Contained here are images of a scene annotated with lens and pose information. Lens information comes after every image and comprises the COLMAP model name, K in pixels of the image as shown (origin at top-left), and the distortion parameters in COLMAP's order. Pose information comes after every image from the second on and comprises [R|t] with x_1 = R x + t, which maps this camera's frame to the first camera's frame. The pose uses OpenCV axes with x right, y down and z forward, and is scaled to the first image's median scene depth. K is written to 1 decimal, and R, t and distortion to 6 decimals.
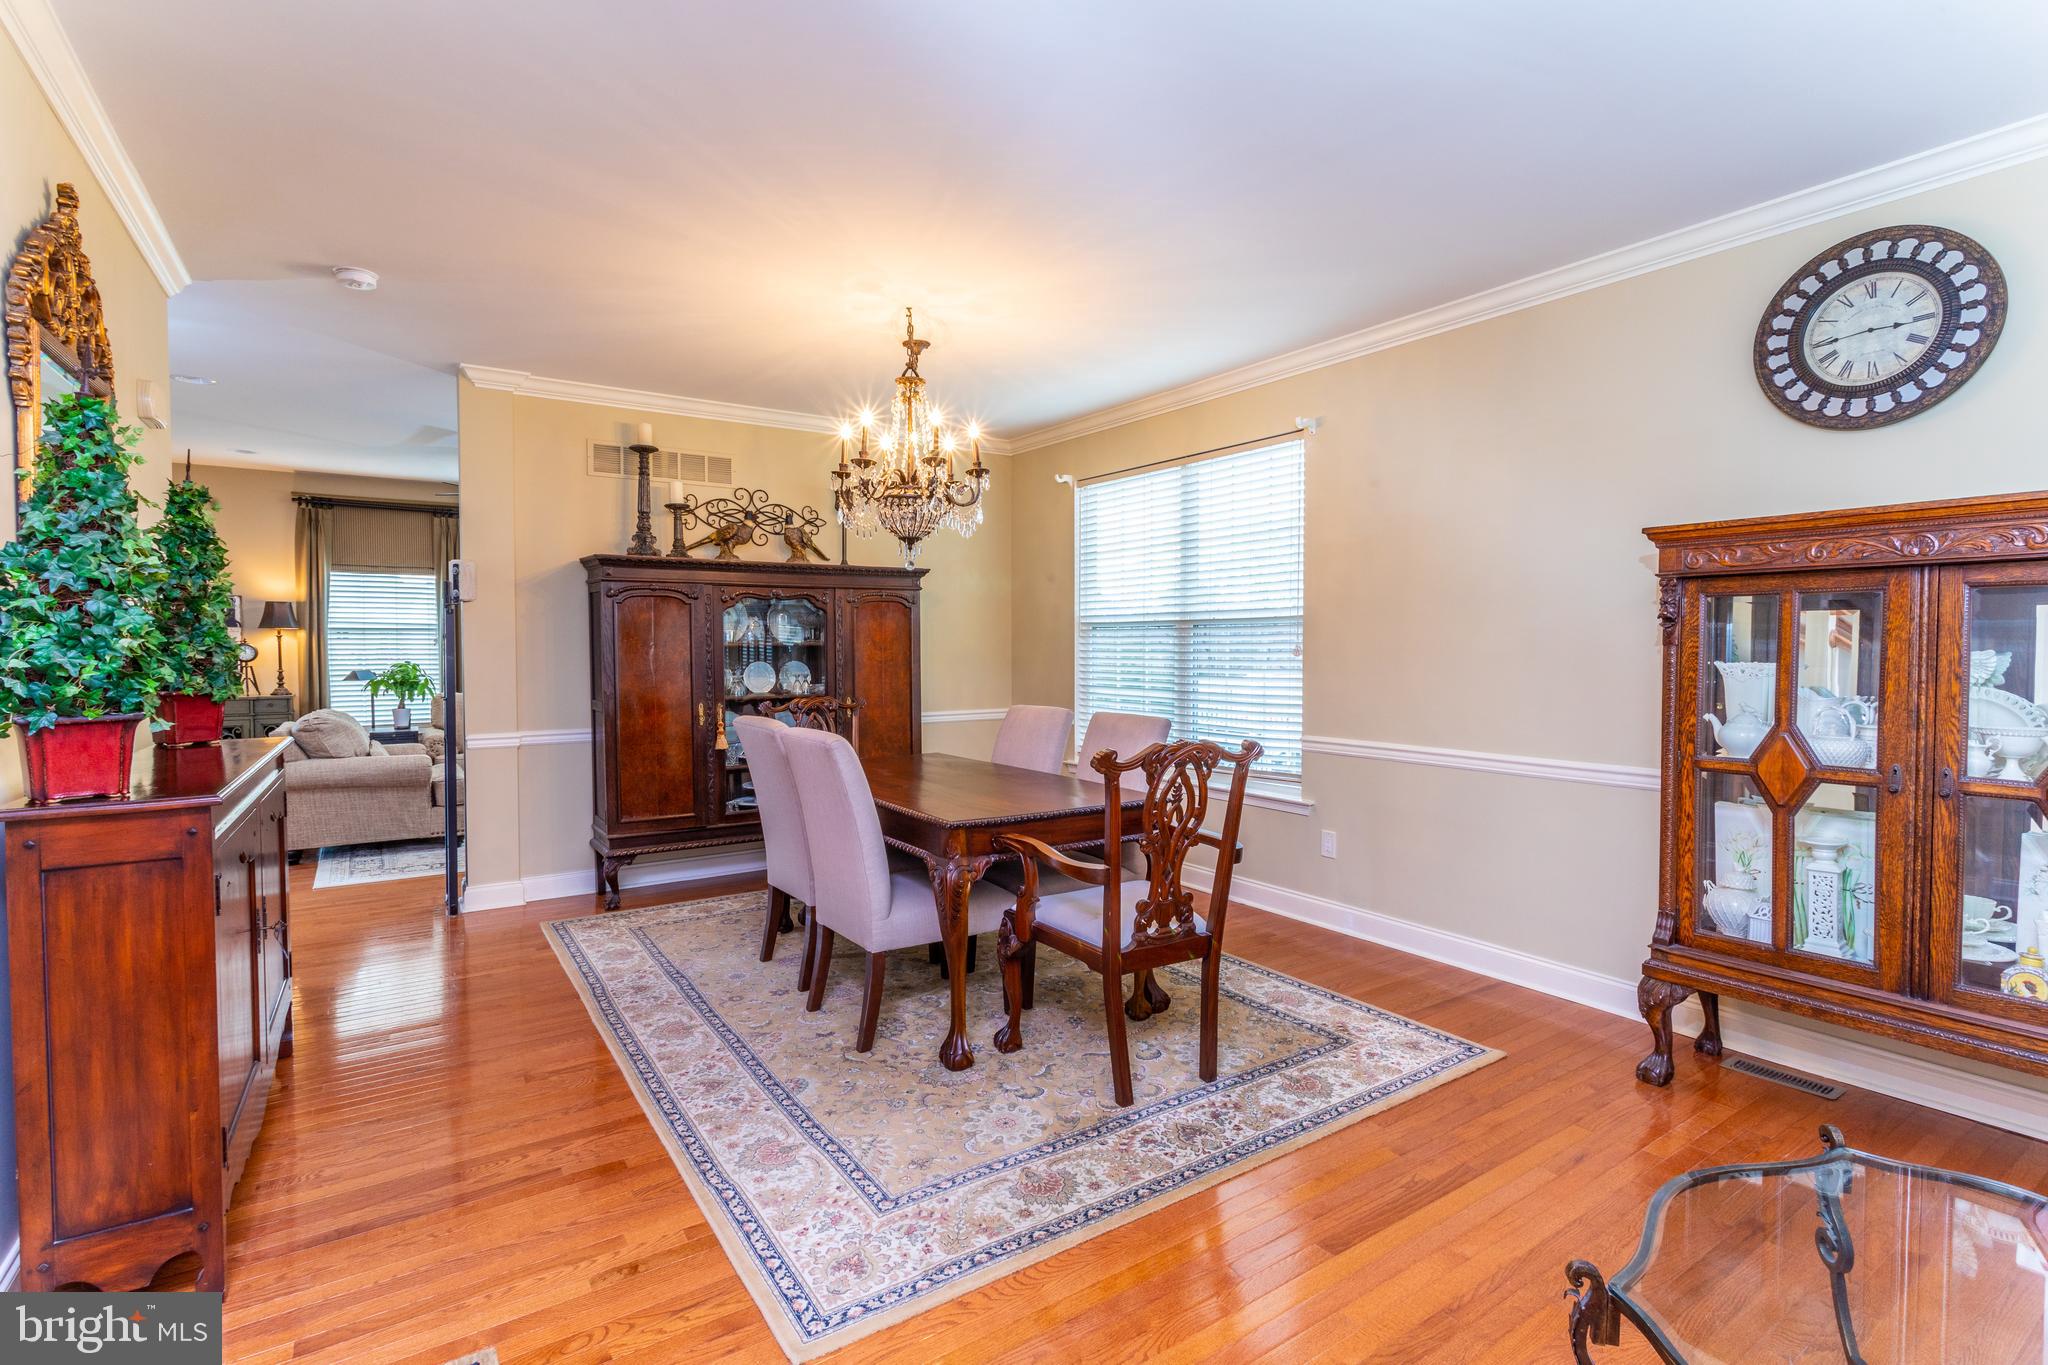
lens RADIAL K [[969.6, 0, 1038.4], [0, 969.6, 677.9], [0, 0, 1]] dist [0.002171, 0.000031]
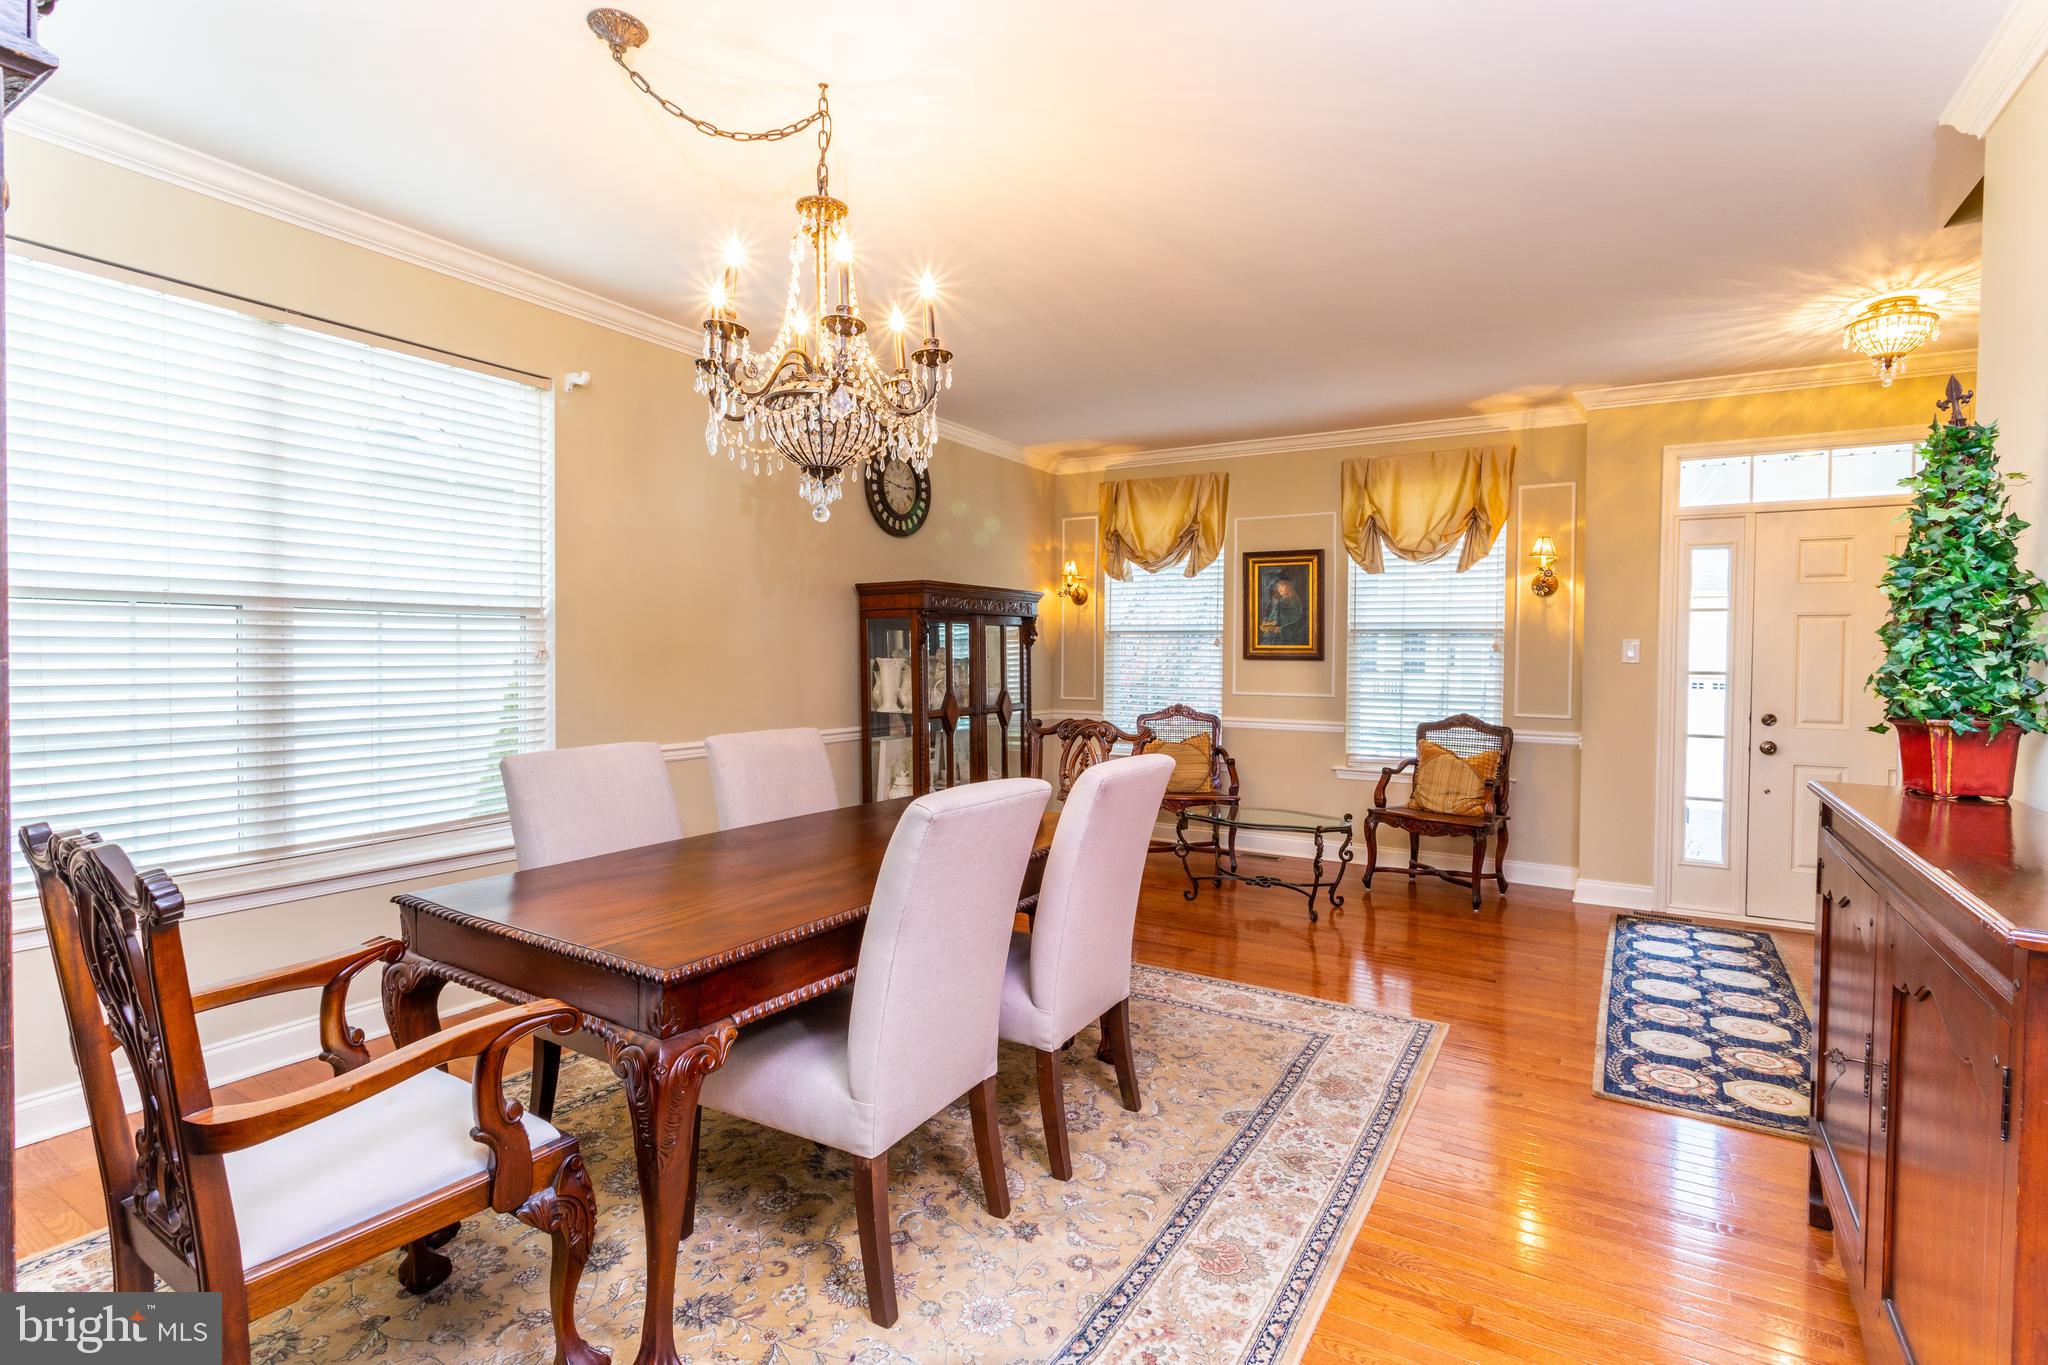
lens RADIAL K [[969.6, 0, 1024.2], [0, 969.6, 671.5], [0, 0, 1]] dist [0.002171, 0.000031]
pose [[-0.408430, -0.023731, 0.912481, -0.985291], [0.022526, 0.999095, 0.036066, -0.049937], [-0.912512, 0.035285, -0.407526, 1.513284]]
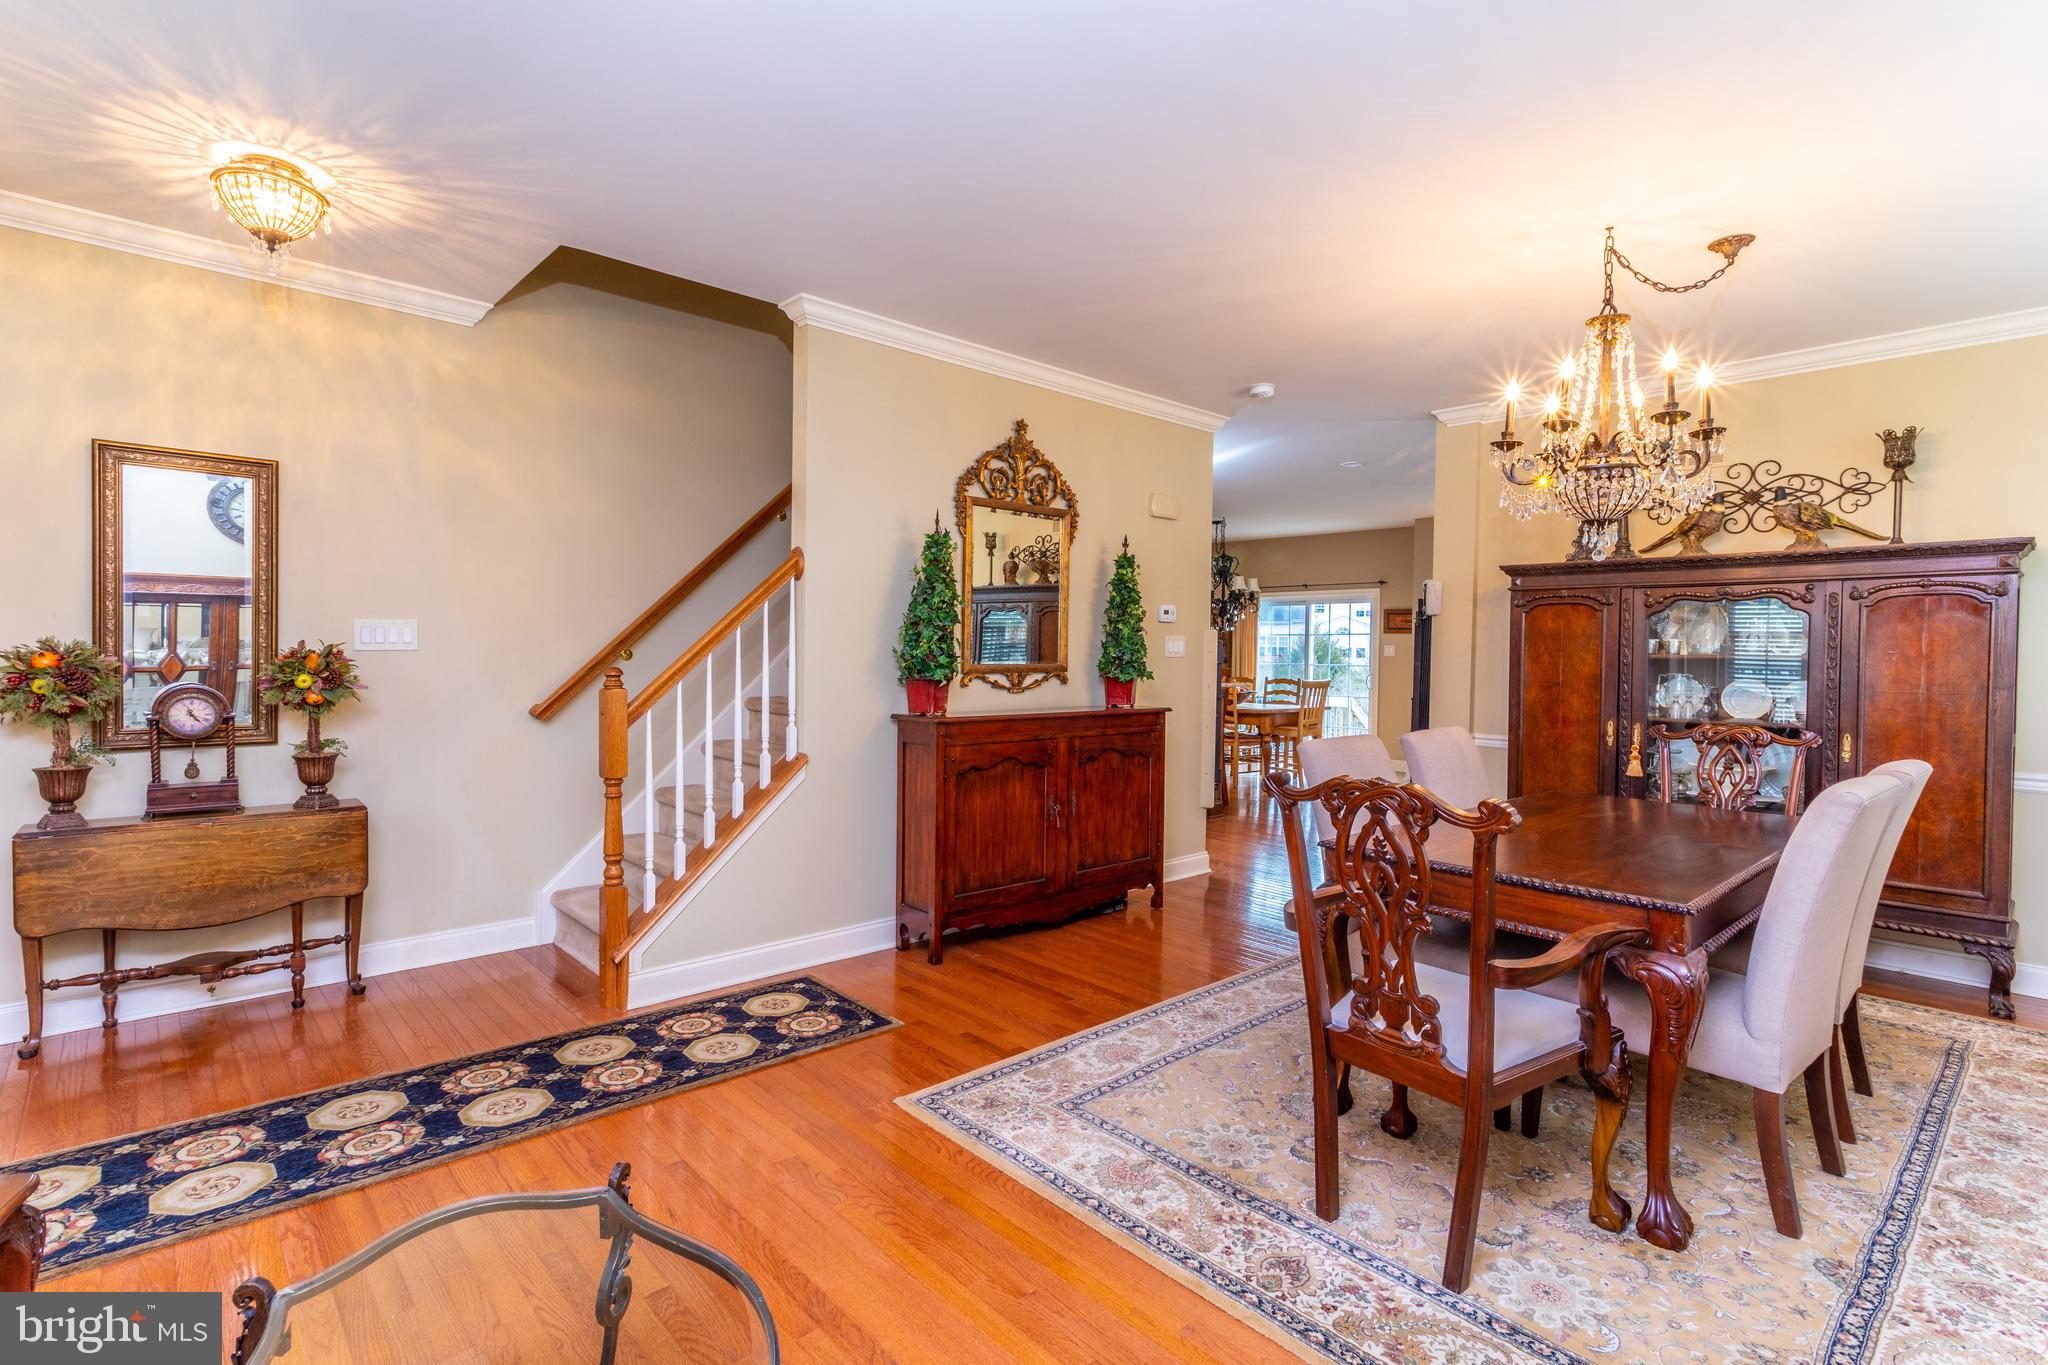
lens RADIAL K [[969.6, 0, 1024.7], [0, 969.6, 675.3], [0, 0, 1]] dist [0.002171, 0.000031]
pose [[0.137965, 0.030054, -0.989981, 0.783221], [-0.049405, 0.998504, 0.023427, -0.017216], [0.989204, 0.045678, 0.139244, 0.573845]]
